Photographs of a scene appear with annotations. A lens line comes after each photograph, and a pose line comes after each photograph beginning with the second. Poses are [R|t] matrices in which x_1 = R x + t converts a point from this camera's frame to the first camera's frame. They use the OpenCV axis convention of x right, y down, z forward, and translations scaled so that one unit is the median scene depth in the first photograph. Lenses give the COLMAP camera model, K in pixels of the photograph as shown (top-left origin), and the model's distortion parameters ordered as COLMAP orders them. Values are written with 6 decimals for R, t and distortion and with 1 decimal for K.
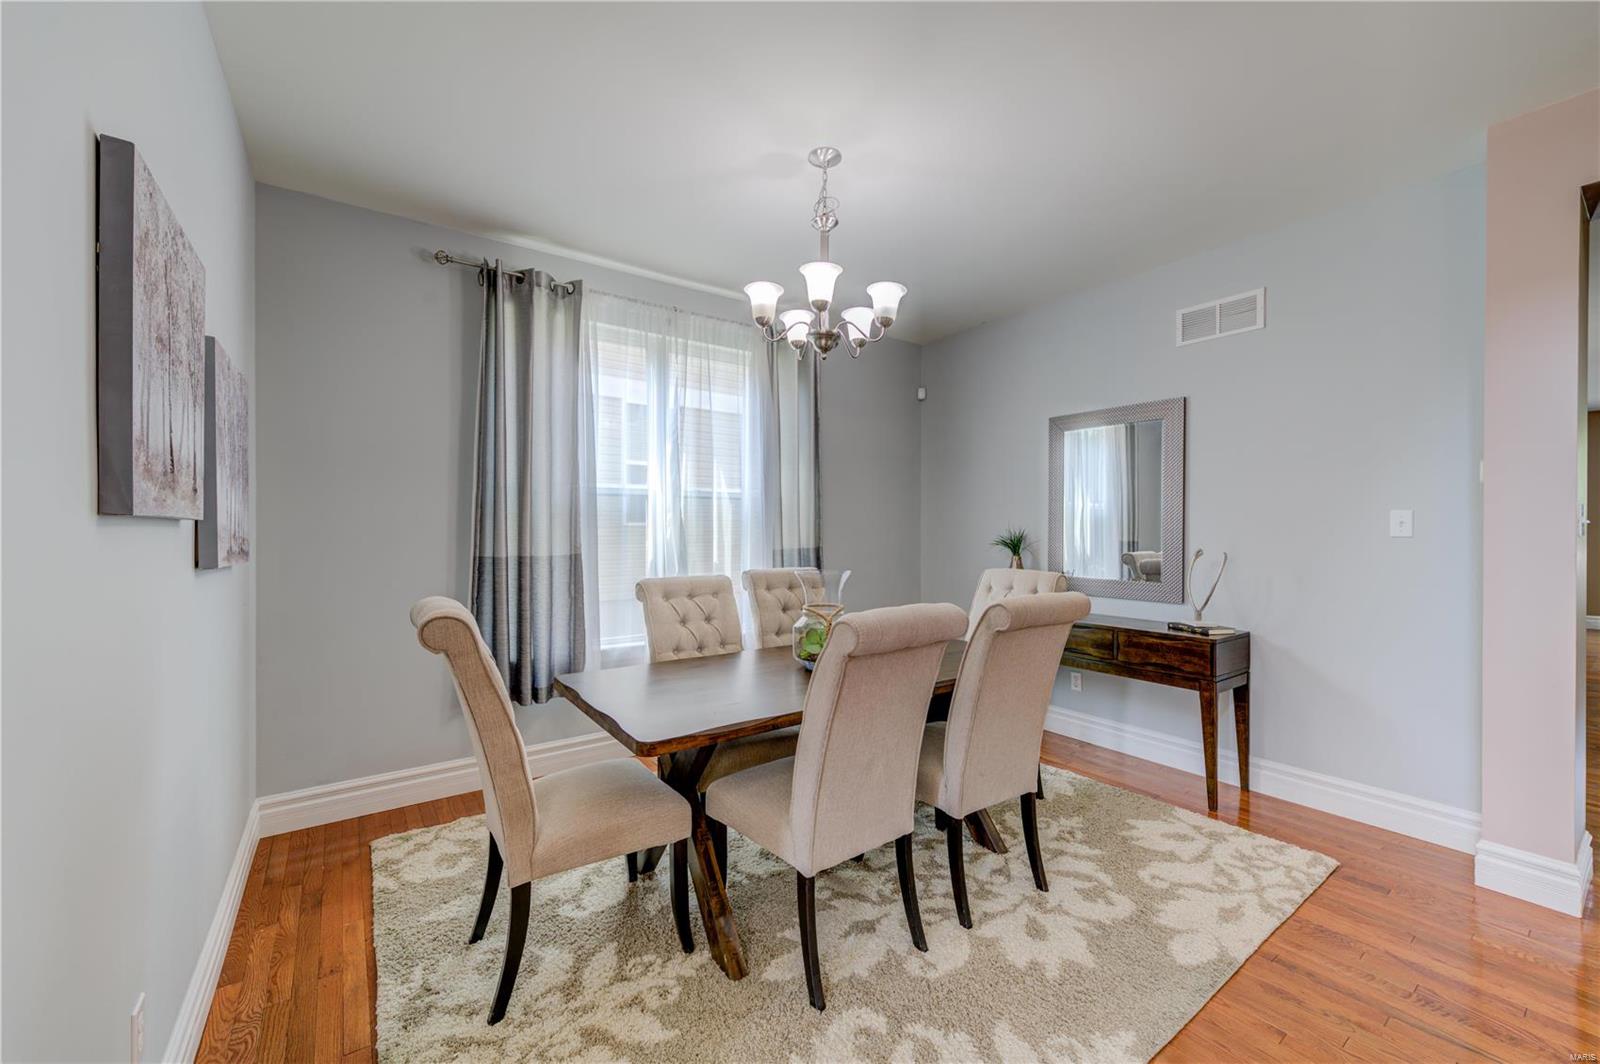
lens RADIAL K [[627.4, 0, 799.5], [0, 627.4, 535.9], [0, 0, 1]] dist [-0.000694, 0.000013]
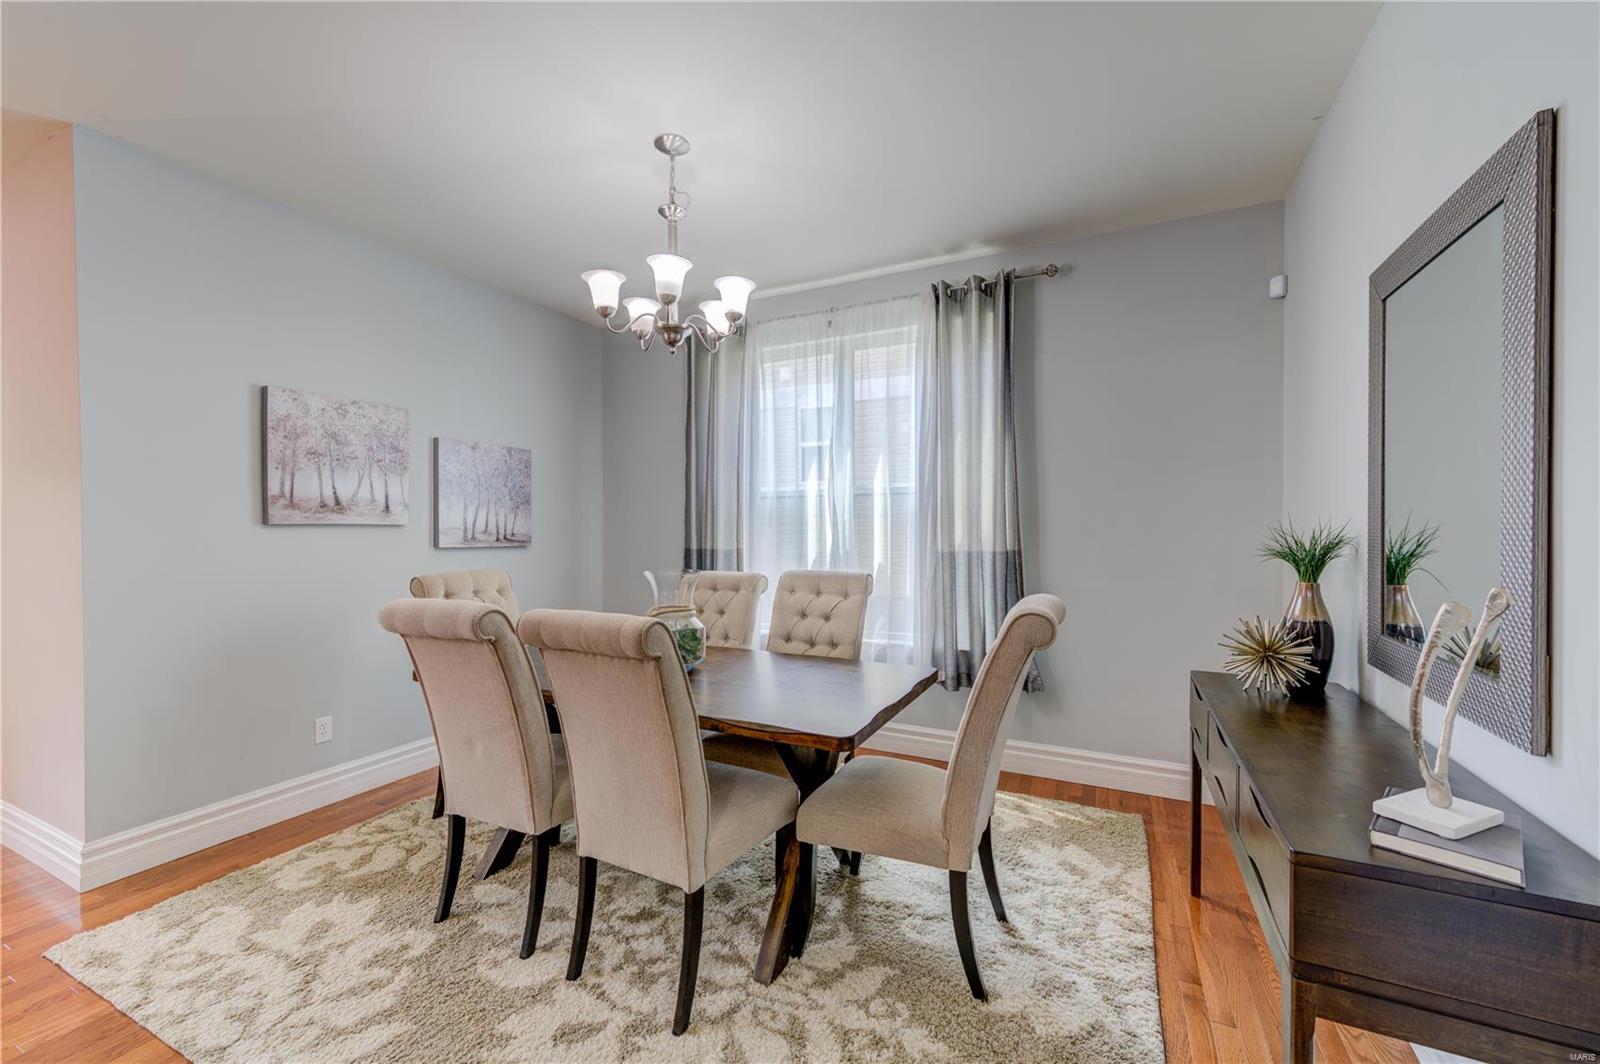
lens RADIAL K [[629.0, 0, 825.0], [0, 629.0, 532.7], [0, 0, 1]] dist [0.006960, -0.000766]
pose [[0.492734, 0.002688, -0.870176, 0.799574], [0.001933, 0.999989, 0.004183, -0.005163], [0.870178, -0.003743, 0.492723, 0.574963]]
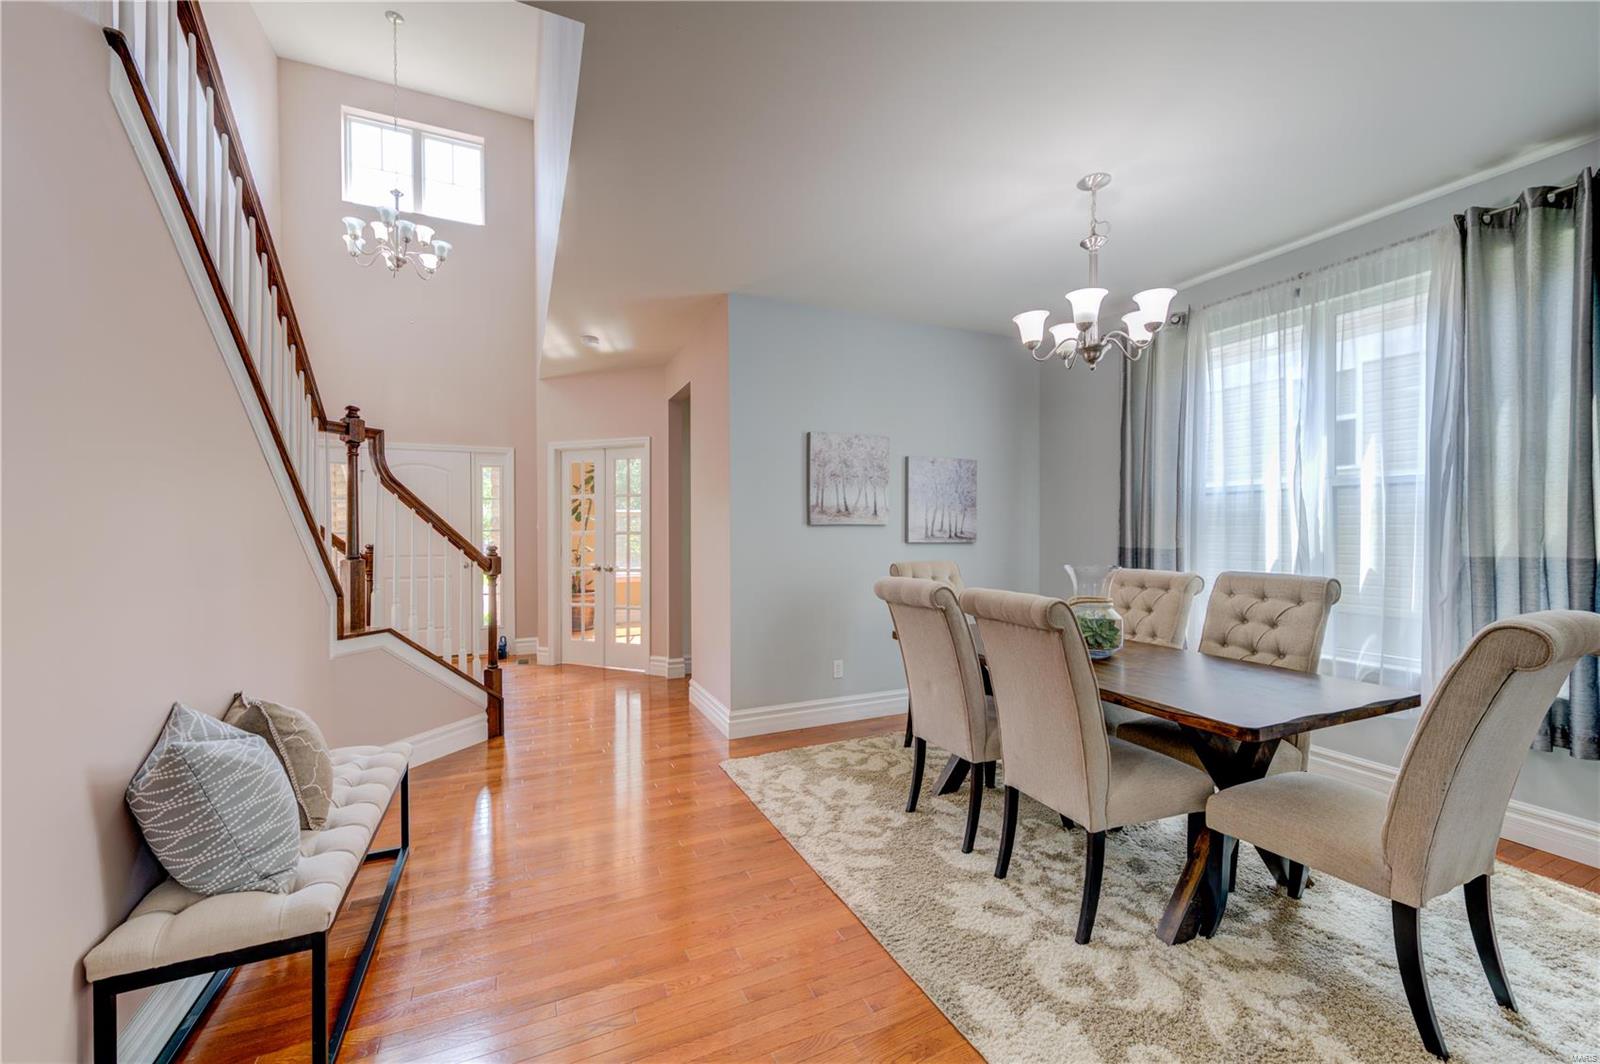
lens RADIAL K [[627.4, 0, 799.5], [0, 627.4, 535.9], [0, 0, 1]] dist [-0.000694, 0.000013]
pose [[-0.202122, 0.010820, -0.979300, 0.954699], [0.001157, 0.999941, 0.010810, -0.005729], [0.979360, 0.001052, -0.202123, 0.575851]]
